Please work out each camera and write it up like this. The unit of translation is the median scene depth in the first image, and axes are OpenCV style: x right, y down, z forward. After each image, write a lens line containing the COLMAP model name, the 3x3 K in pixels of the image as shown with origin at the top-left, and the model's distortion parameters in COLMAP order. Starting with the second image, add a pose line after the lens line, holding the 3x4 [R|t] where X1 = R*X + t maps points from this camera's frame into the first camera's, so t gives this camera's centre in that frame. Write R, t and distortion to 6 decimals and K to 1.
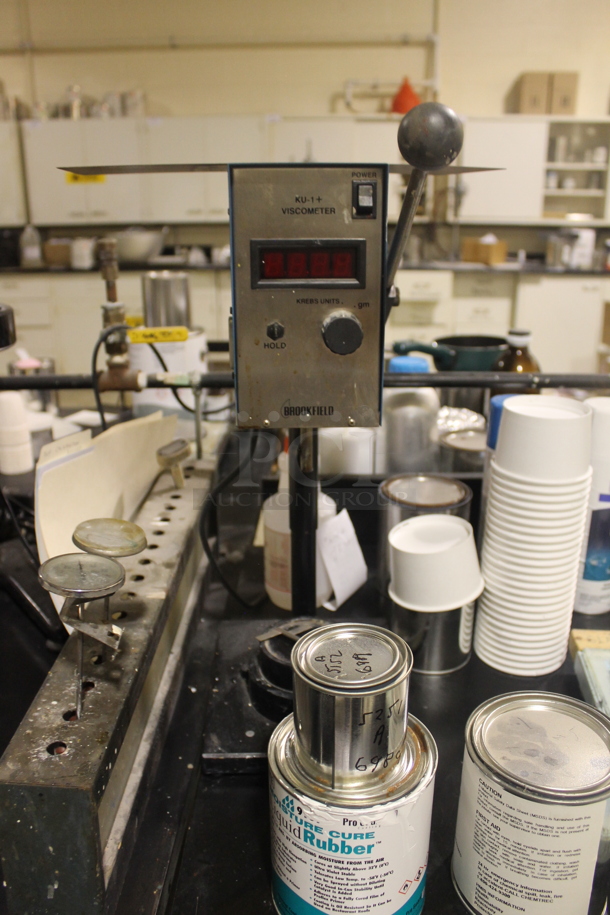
lens RADIAL K [[752.4, 0, 305.0], [0, 752.4, 457.5], [0, 0, 1]] dist [-0.199456, 0.157024]
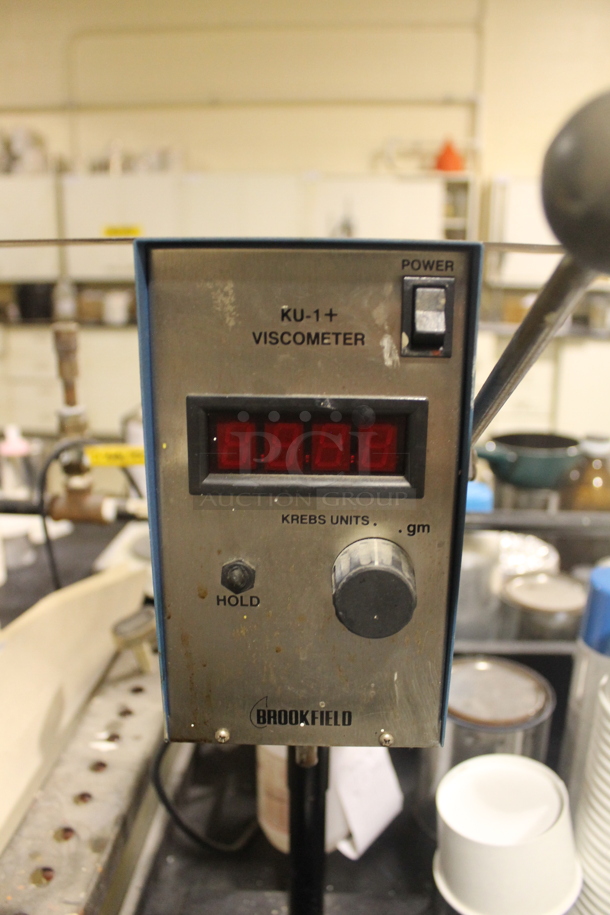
lens RADIAL K [[752.4, 0, 305.0], [0, 752.4, 457.5], [0, 0, 1]] dist [-0.199456, 0.157024]
pose [[0.998601, 0.025227, -0.046477, 0.015353], [-0.028506, 0.997048, -0.071294, -0.127414], [0.044542, 0.072519, 0.996372, 0.299314]]
